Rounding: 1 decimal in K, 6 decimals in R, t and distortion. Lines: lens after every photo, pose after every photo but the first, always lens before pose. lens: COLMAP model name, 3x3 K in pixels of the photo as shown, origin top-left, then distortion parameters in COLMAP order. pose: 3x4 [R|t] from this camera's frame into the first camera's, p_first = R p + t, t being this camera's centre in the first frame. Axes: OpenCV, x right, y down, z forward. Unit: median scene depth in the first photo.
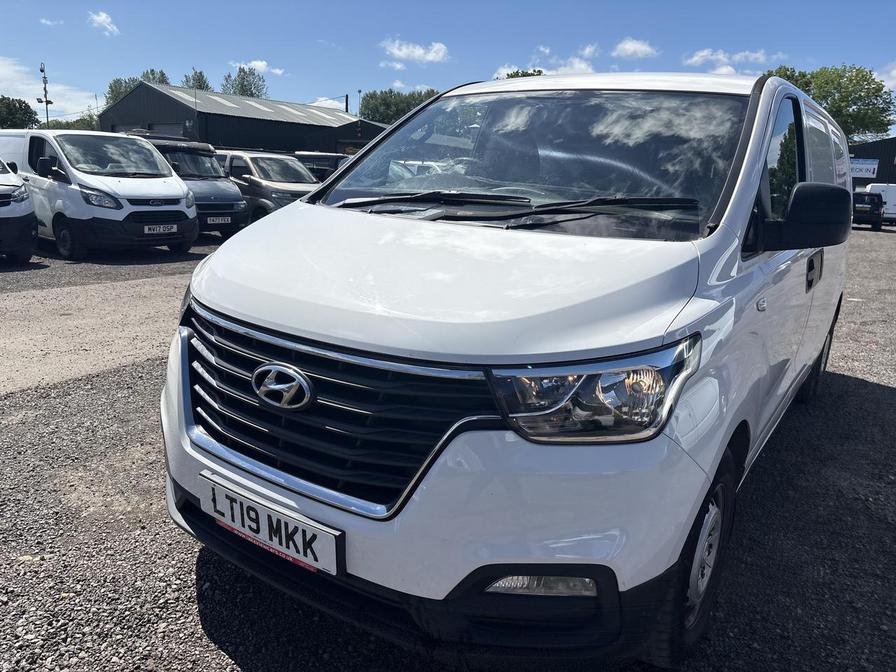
lens RADIAL K [[747.1, 0, 448.0], [0, 747.1, 336.0], [0, 0, 1]] dist [0.097937, -0.148588]
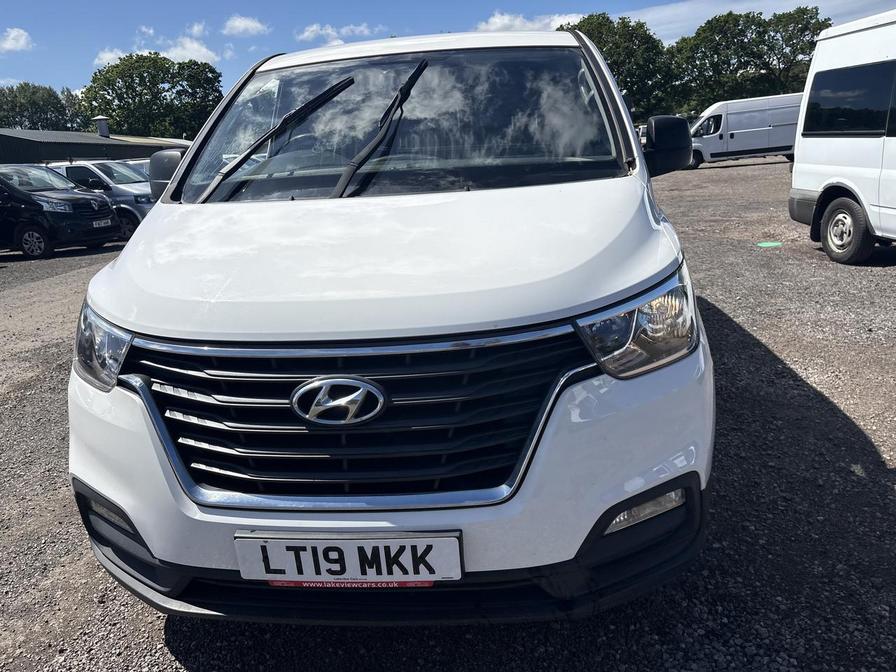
lens RADIAL K [[747.1, 0, 448.0], [0, 747.1, 336.0], [0, 0, 1]] dist [0.097937, -0.148588]
pose [[0.853782, -0.231263, 0.466447, -0.486556], [0.221111, 0.972182, 0.077285, -0.043969], [-0.471345, 0.037152, 0.881166, 0.168557]]
